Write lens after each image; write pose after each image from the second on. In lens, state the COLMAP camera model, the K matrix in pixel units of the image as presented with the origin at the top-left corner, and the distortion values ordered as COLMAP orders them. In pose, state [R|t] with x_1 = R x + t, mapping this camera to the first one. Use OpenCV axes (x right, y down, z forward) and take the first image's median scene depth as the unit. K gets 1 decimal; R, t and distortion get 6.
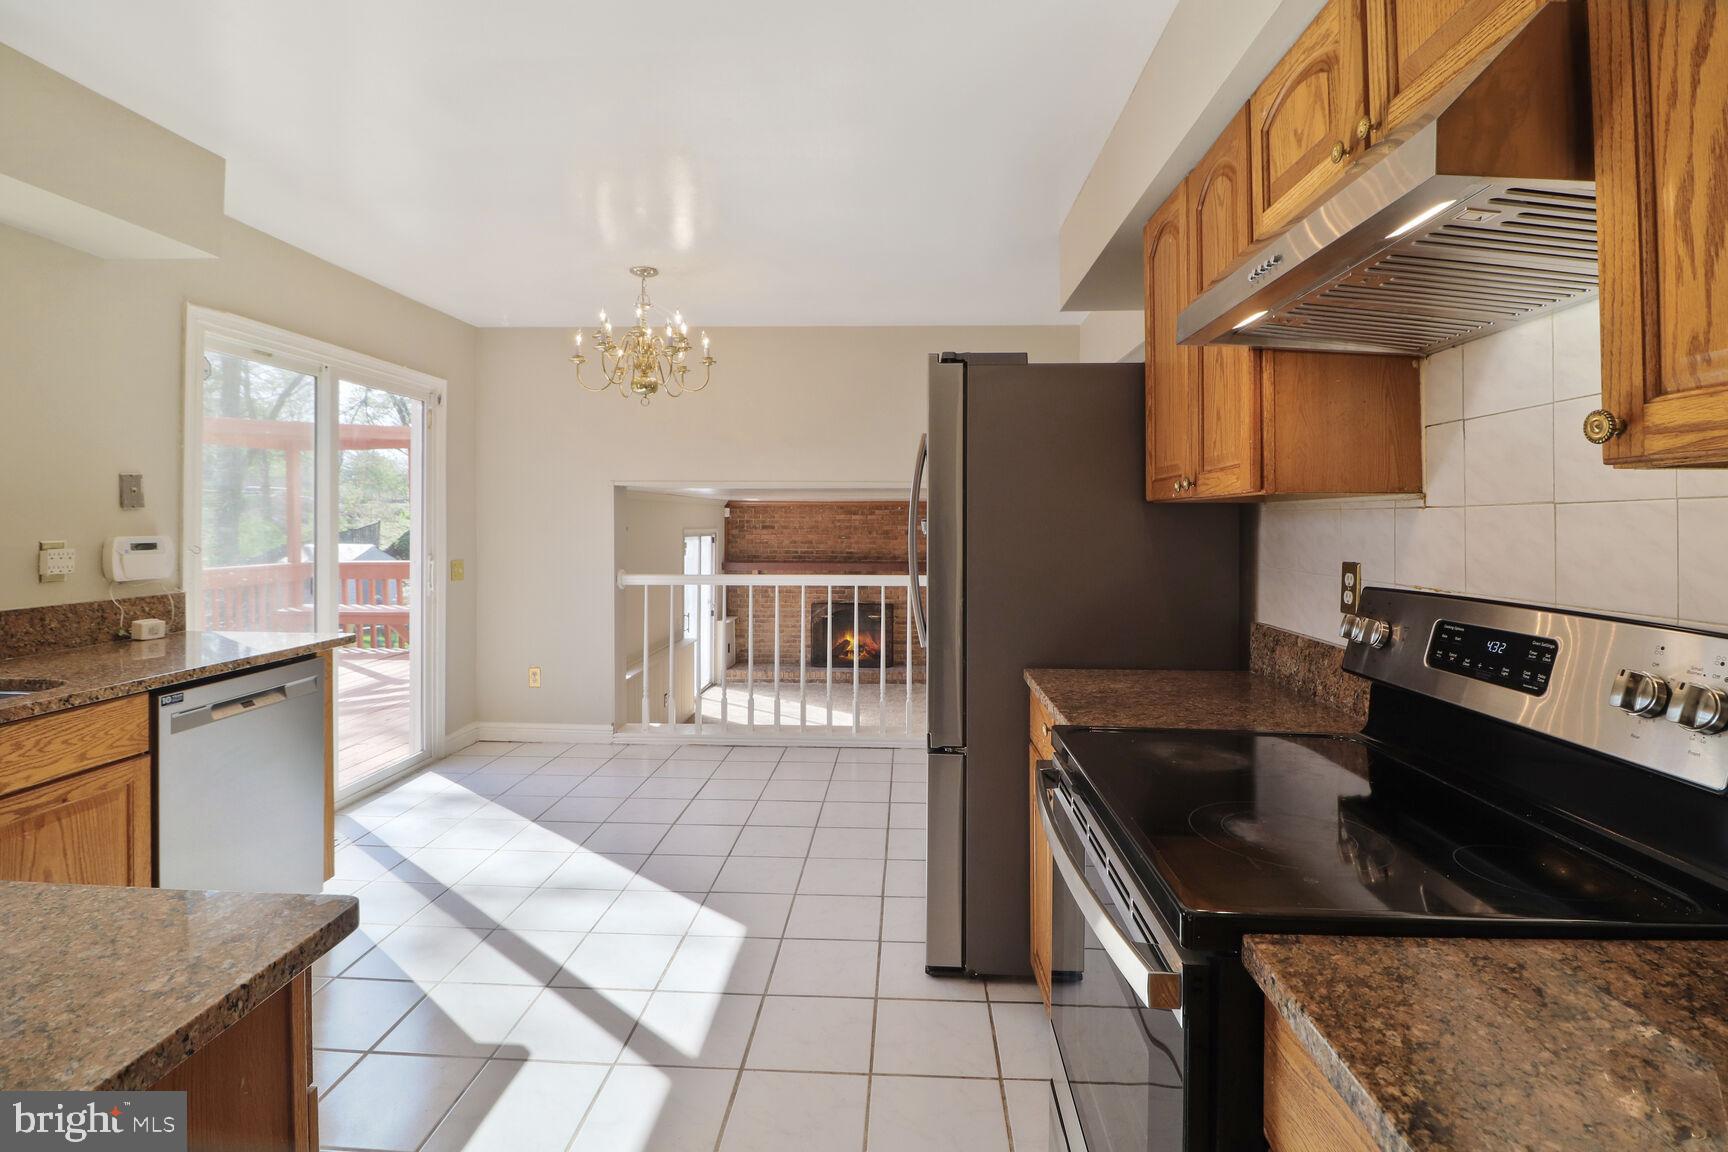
lens RADIAL K [[817.2, 0, 875.9], [0, 817.2, 517.4], [0, 0, 1]] dist [0.009540, -0.008253]
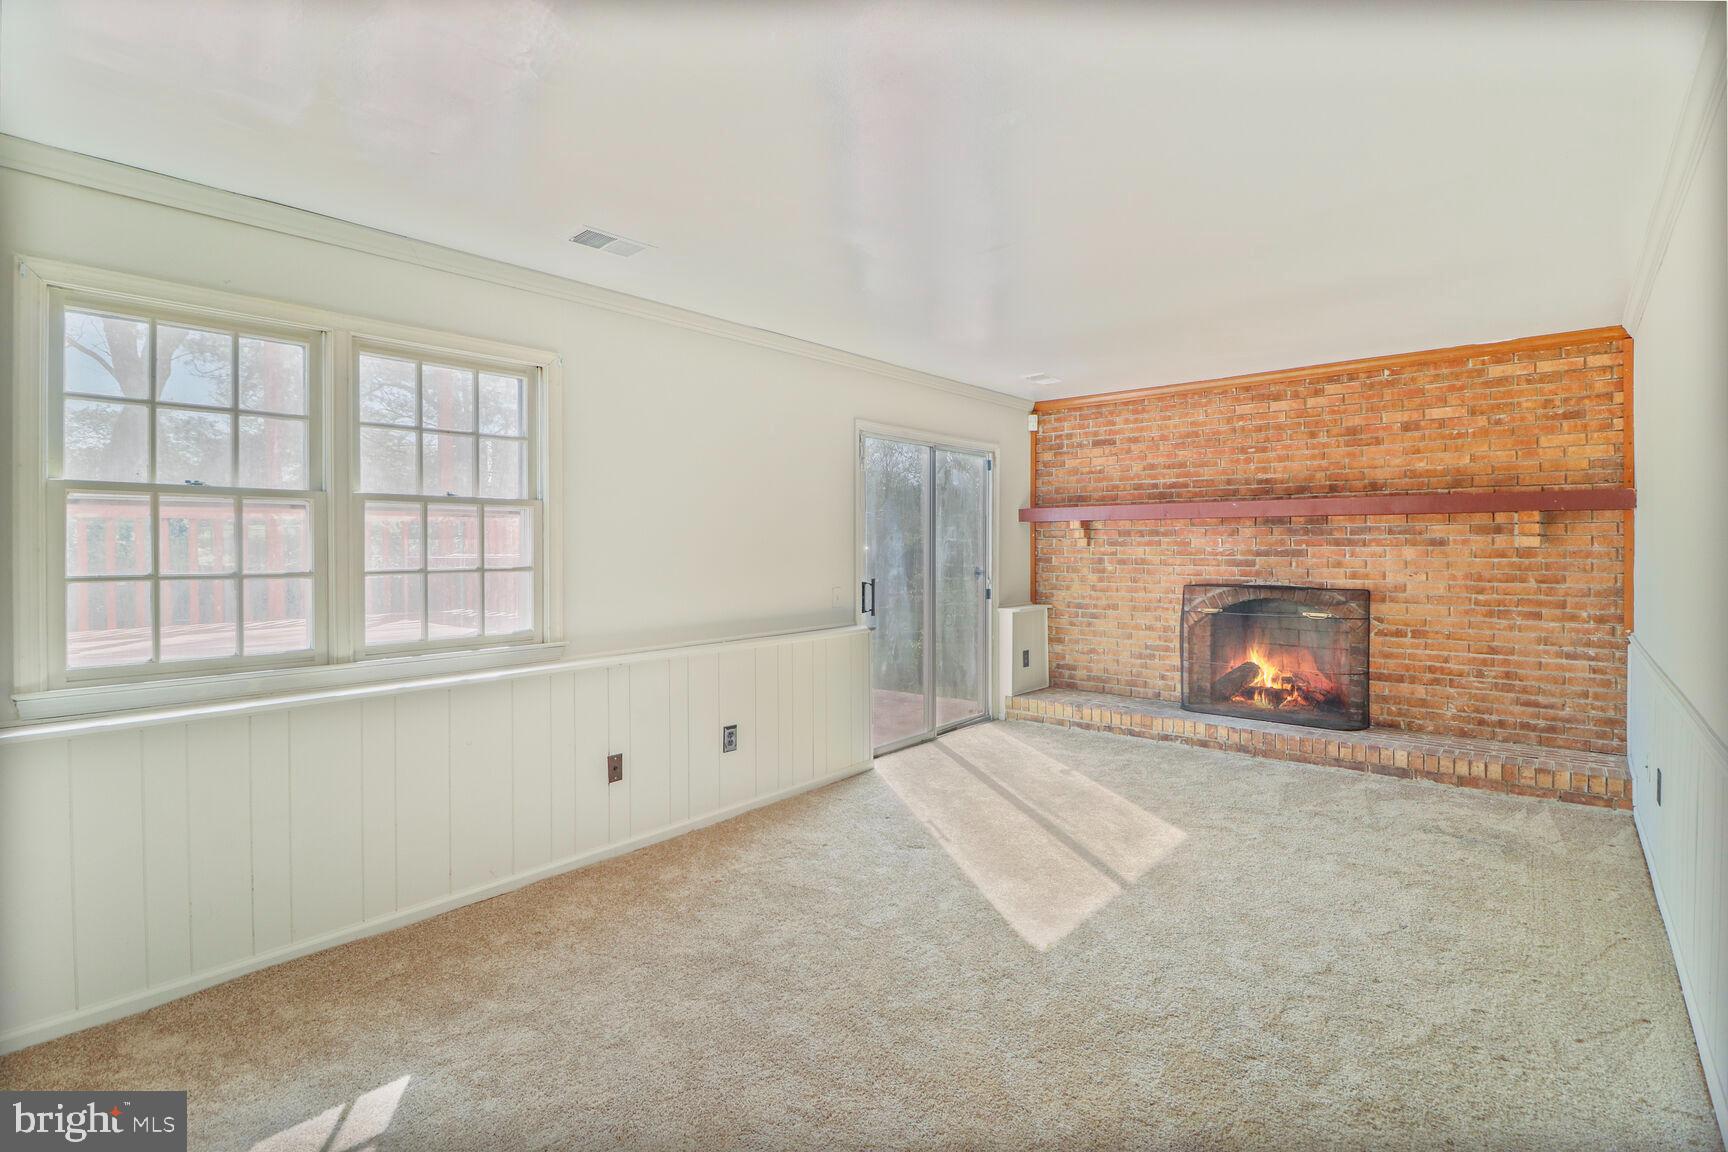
lens RADIAL K [[817.2, 0, 869.4], [0, 817.2, 541.8], [0, 0, 1]] dist [0.009540, -0.008253]
pose [[0.792069, -0.005302, -0.610409, 0.075444], [0.010055, 0.999940, 0.004362, 0.073676], [0.610349, -0.009592, 0.792074, 0.479012]]
